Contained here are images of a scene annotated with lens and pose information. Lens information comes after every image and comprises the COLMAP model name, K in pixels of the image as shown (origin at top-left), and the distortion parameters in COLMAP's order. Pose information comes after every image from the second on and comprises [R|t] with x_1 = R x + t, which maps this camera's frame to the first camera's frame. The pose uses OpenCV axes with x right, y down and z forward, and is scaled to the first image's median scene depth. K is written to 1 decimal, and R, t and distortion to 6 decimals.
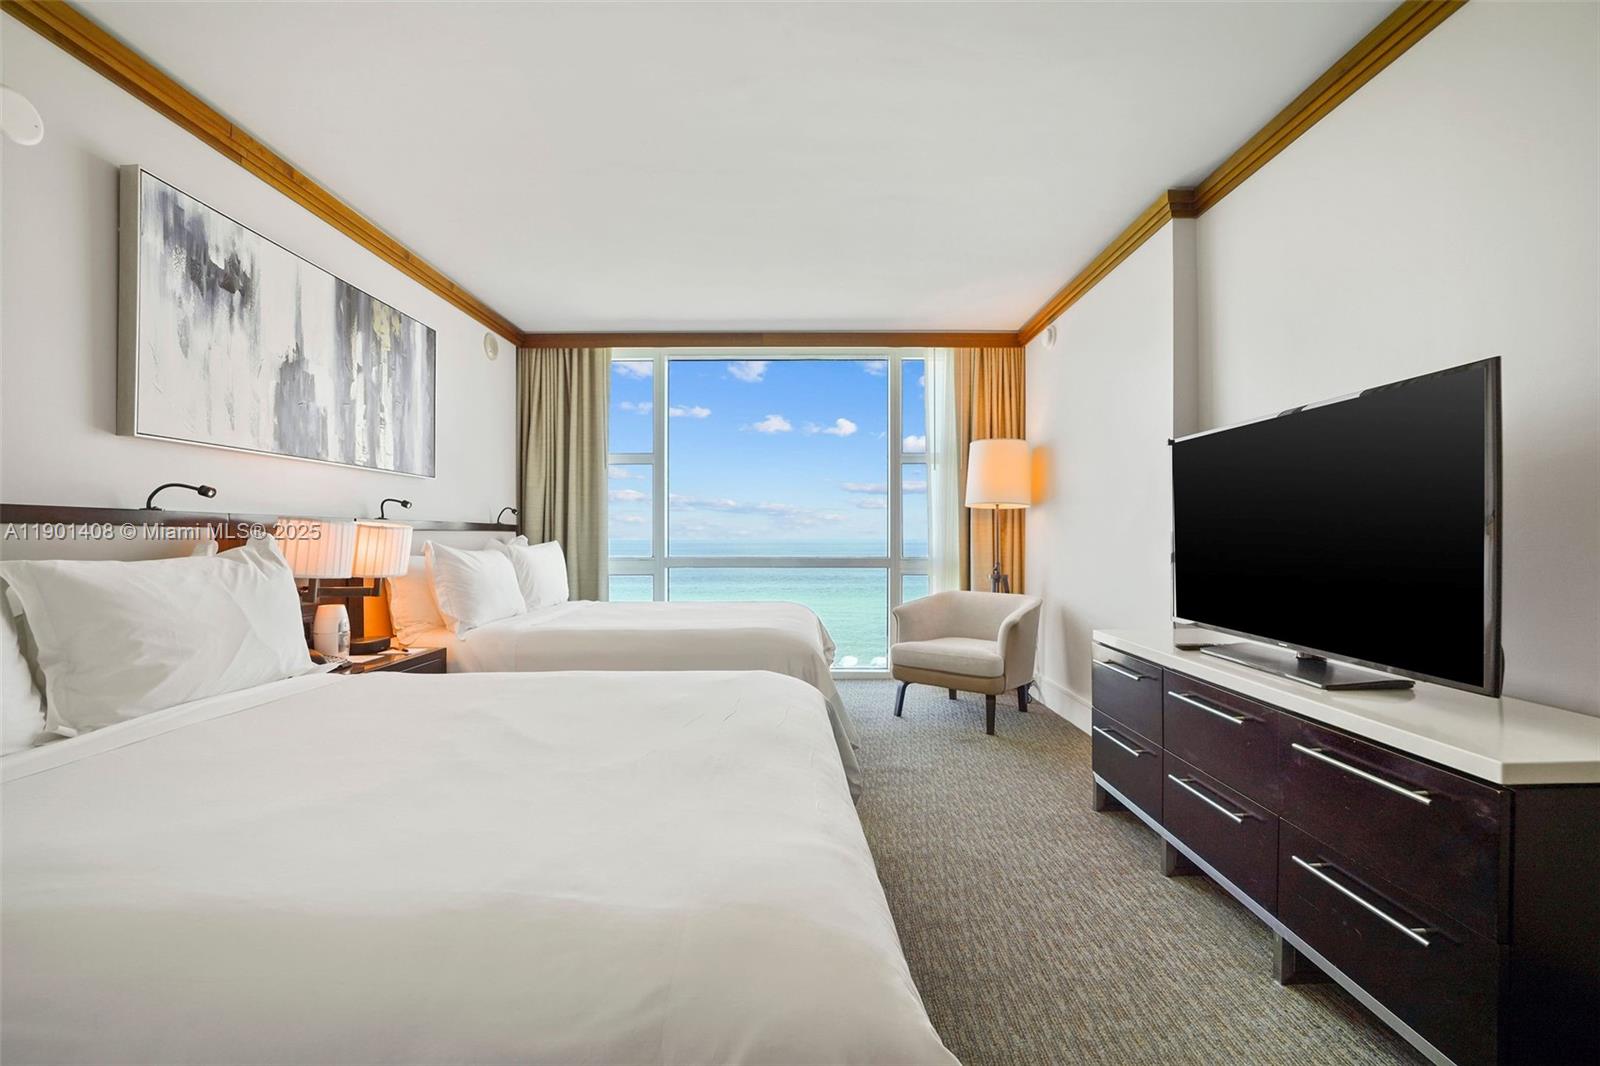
lens RADIAL K [[664.5, 0, 797.4], [0, 664.5, 540.5], [0, 0, 1]] dist [-0.007496, -0.000762]
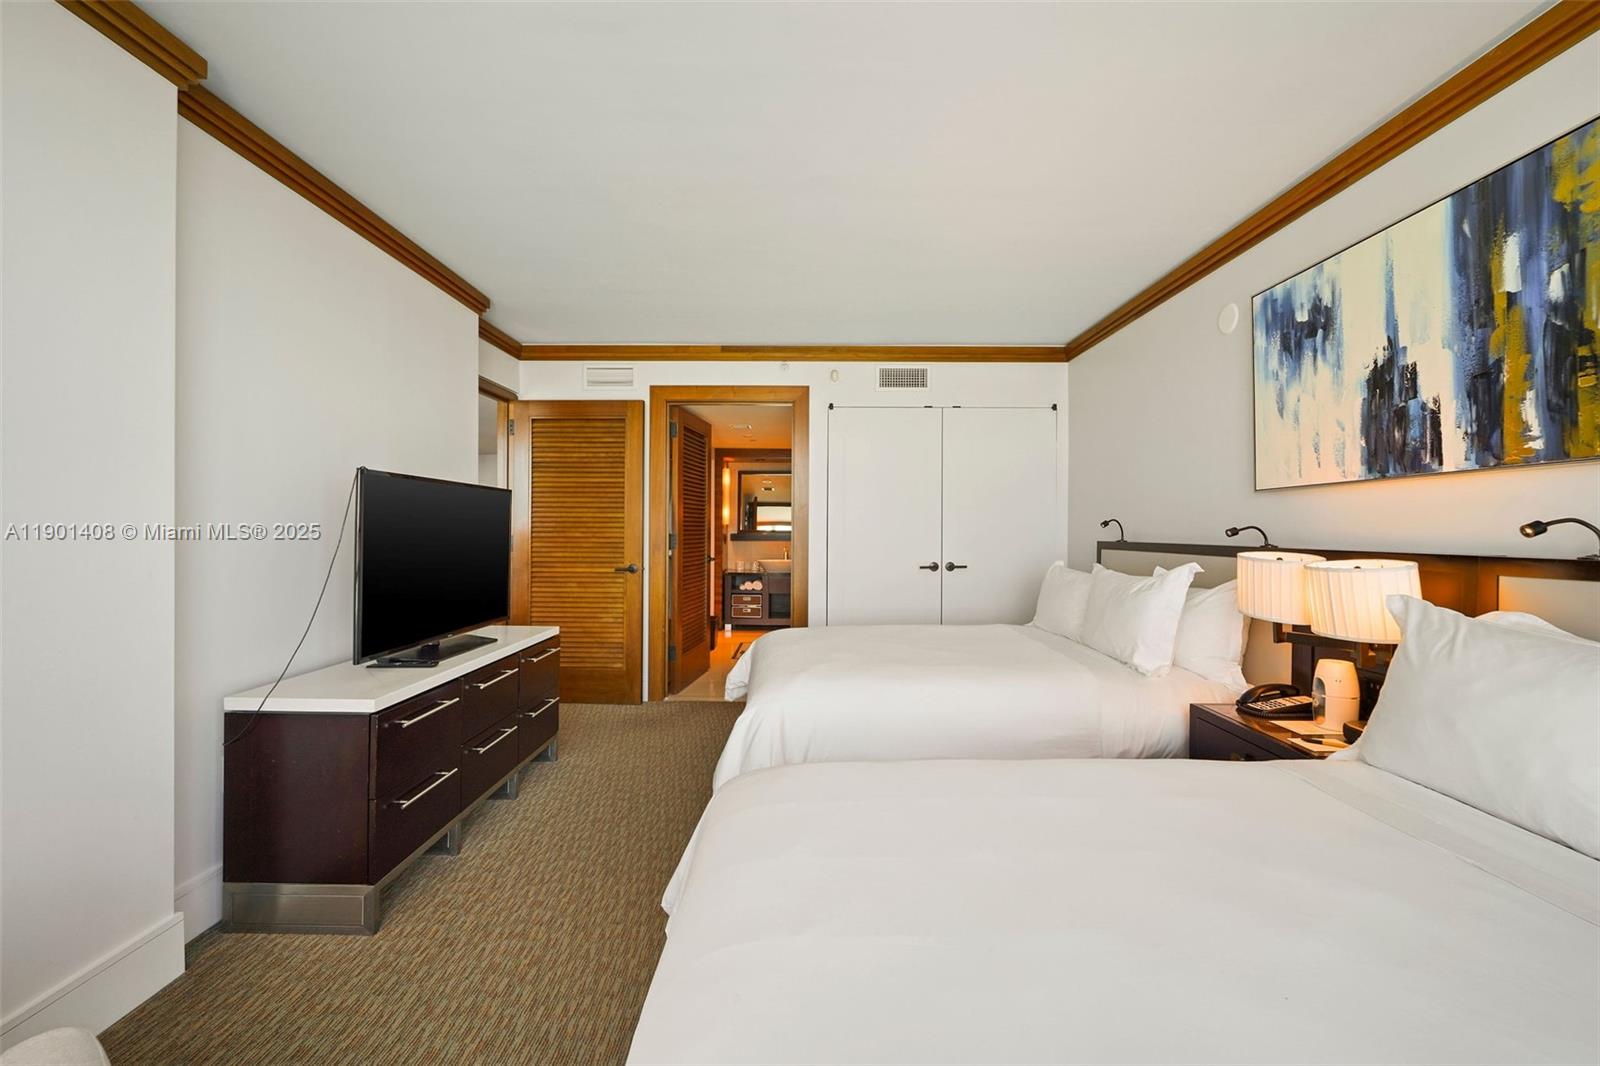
lens RADIAL K [[660.2, 0, 800.0], [0, 660.2, 533.0], [0, 0, 1]] dist [-0.003790, -0.000445]
pose [[-0.999893, -0.010393, -0.010269, -0.037735], [-0.010521, 0.999867, 0.012463, -0.062611], [0.010138, 0.012569, -0.999870, 1.791476]]
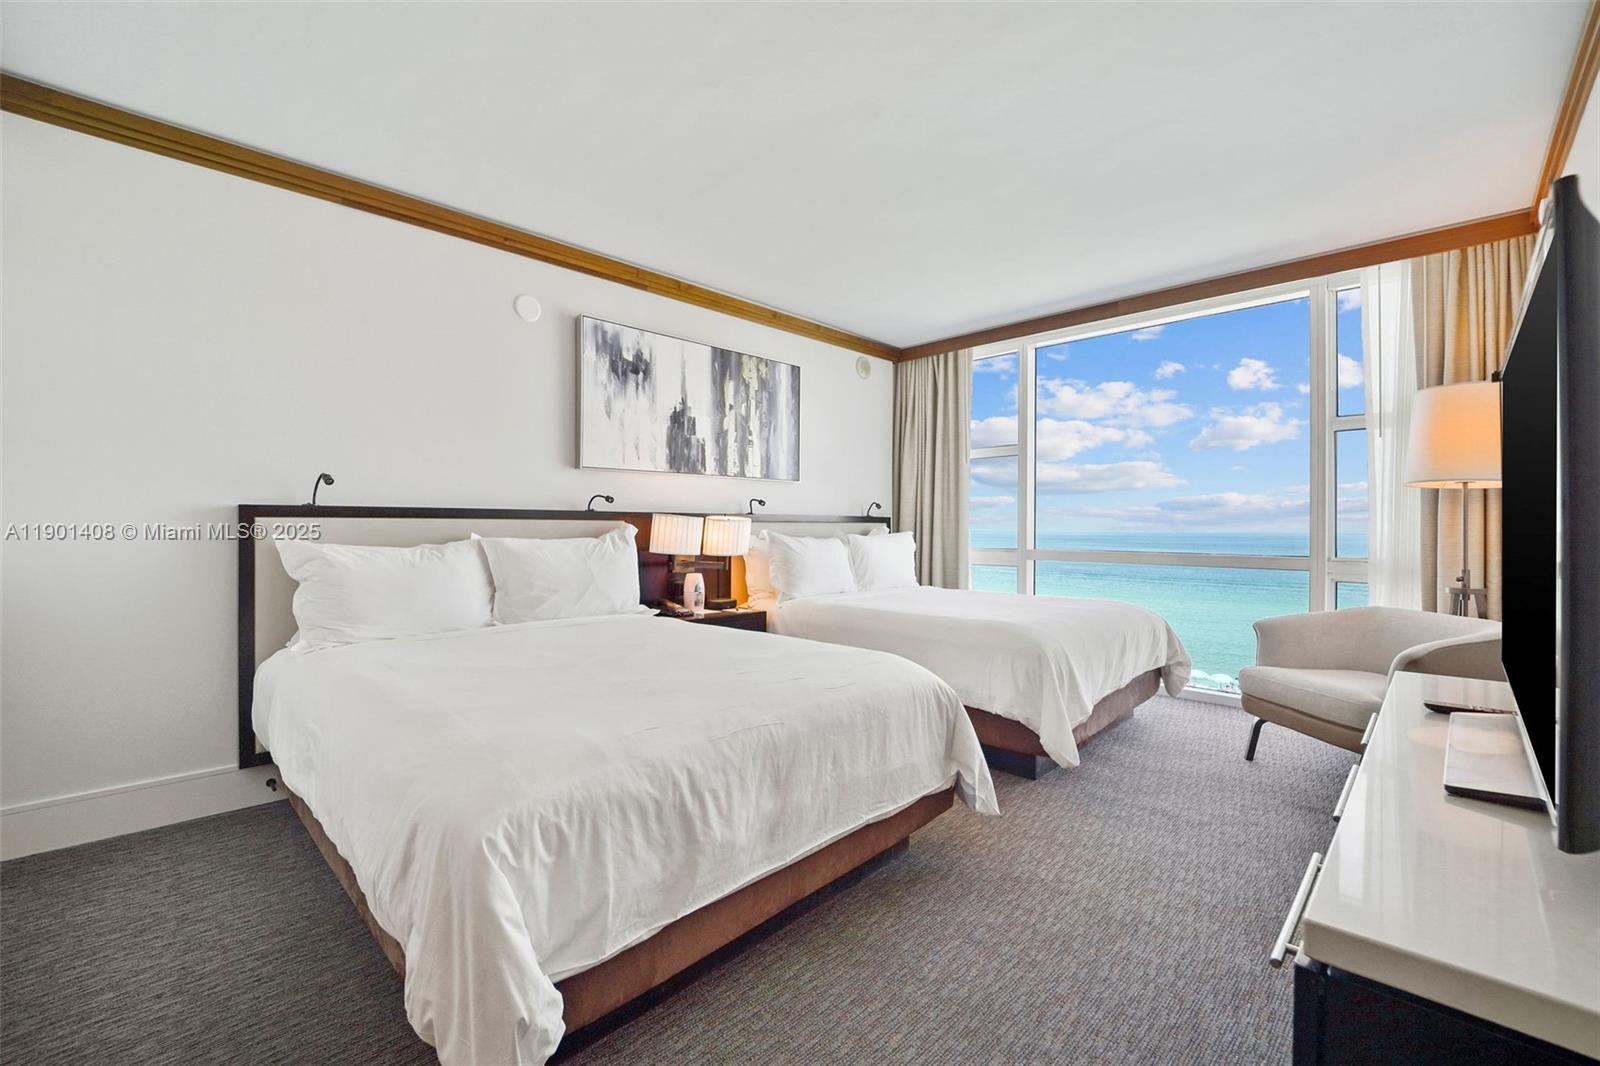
lens RADIAL K [[669.0, 0, 800.0], [0, 669.0, 533.0], [0, 0, 1]] dist [-0.000934, -0.010427]
pose [[0.708446, 0.010579, -0.705686, 0.507005], [-0.009362, 0.999941, 0.005591, -0.002223], [0.705703, 0.002646, 0.708503, 0.113332]]
